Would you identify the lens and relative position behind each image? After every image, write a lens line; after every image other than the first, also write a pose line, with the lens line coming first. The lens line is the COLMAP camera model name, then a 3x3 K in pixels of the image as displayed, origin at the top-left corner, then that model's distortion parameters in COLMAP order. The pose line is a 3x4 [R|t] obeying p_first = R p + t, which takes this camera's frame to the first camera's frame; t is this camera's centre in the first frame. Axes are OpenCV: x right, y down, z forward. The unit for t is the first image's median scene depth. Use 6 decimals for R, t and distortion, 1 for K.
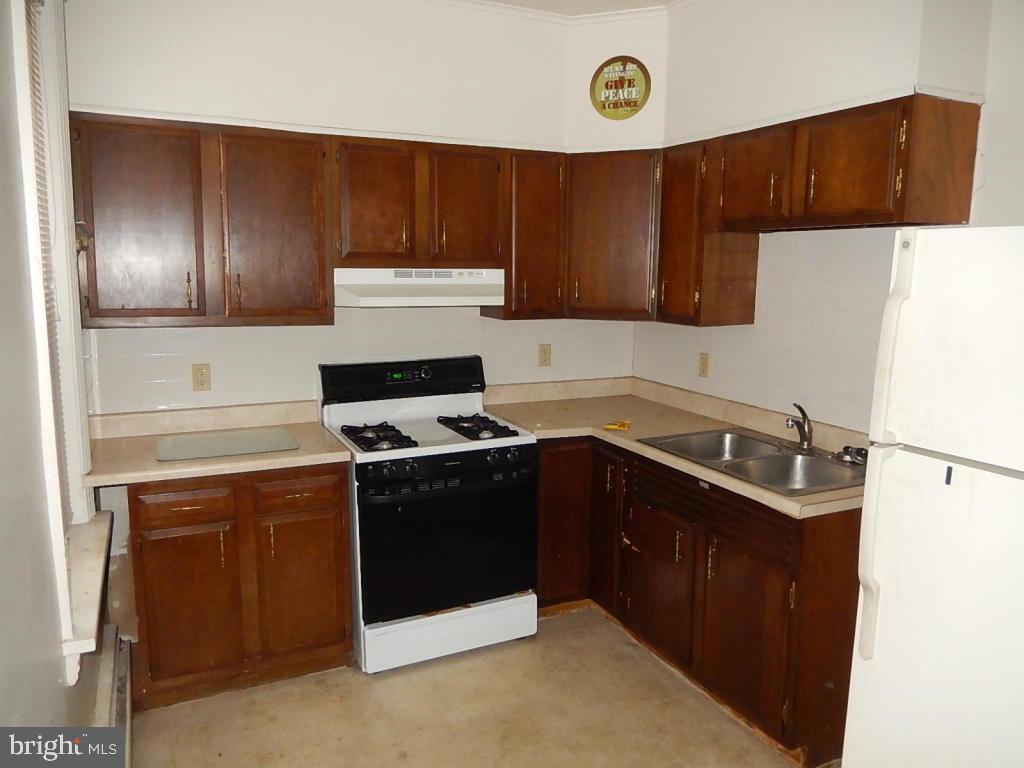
lens RADIAL K [[776.7, 0, 515.6], [0, 776.7, 382.9], [0, 0, 1]] dist [-0.017029, 0.004022]
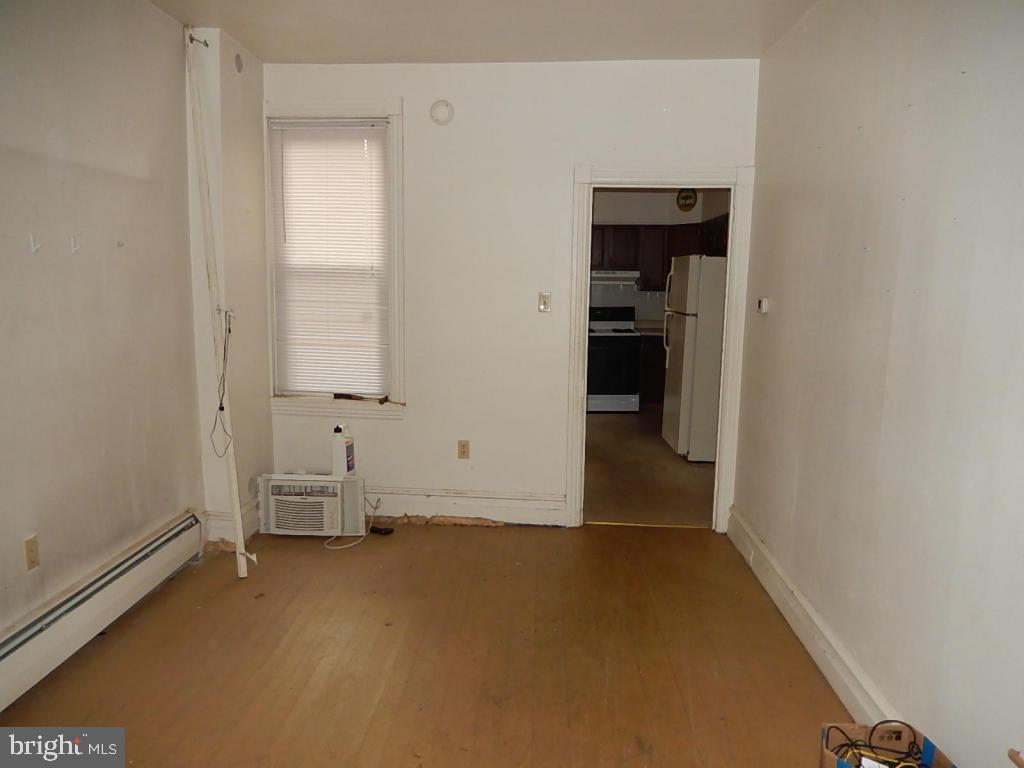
lens RADIAL K [[776.7, 0, 505.6], [0, 776.7, 381.0], [0, 0, 1]] dist [-0.017029, 0.004022]
pose [[0.882260, 0.063017, -0.466525, 0.838410], [-0.073979, 0.997246, -0.005199, 0.269380], [0.464913, 0.039100, 0.884493, -1.502686]]
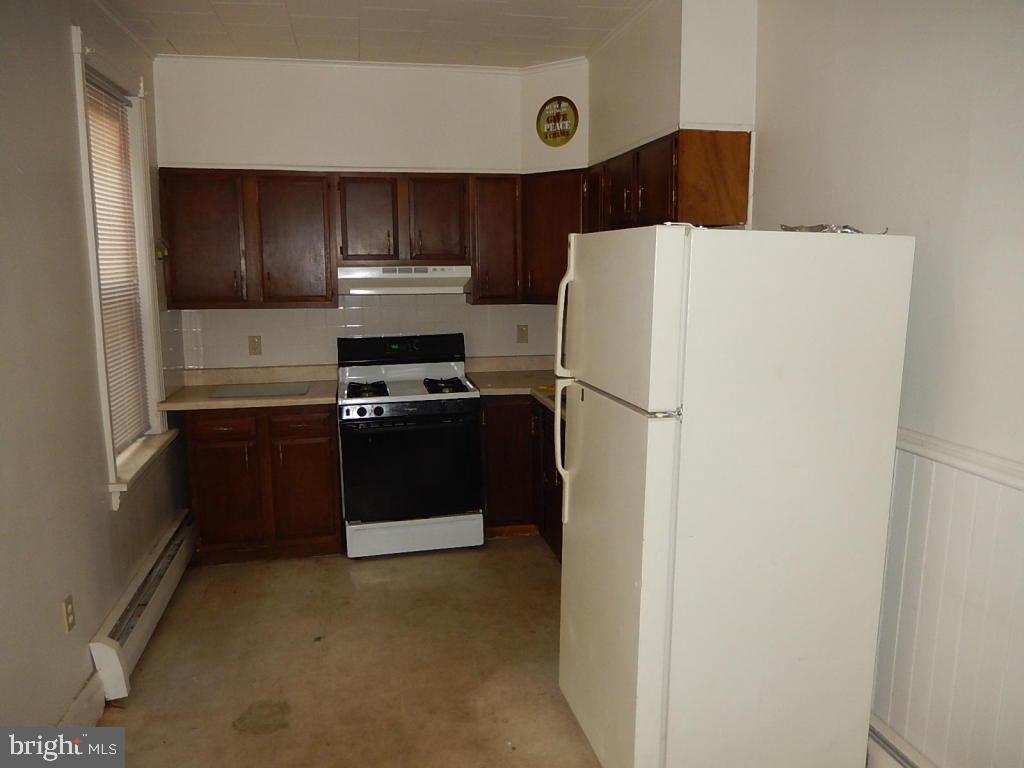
lens RADIAL K [[776.7, 0, 511.0], [0, 776.7, 385.0], [0, 0, 1]] dist [-0.017029, 0.004022]
pose [[0.969670, 0.021797, -0.243444, 0.383868], [-0.020848, 0.999762, 0.006476, 0.044873], [0.243527, -0.001205, 0.969893, -0.254213]]
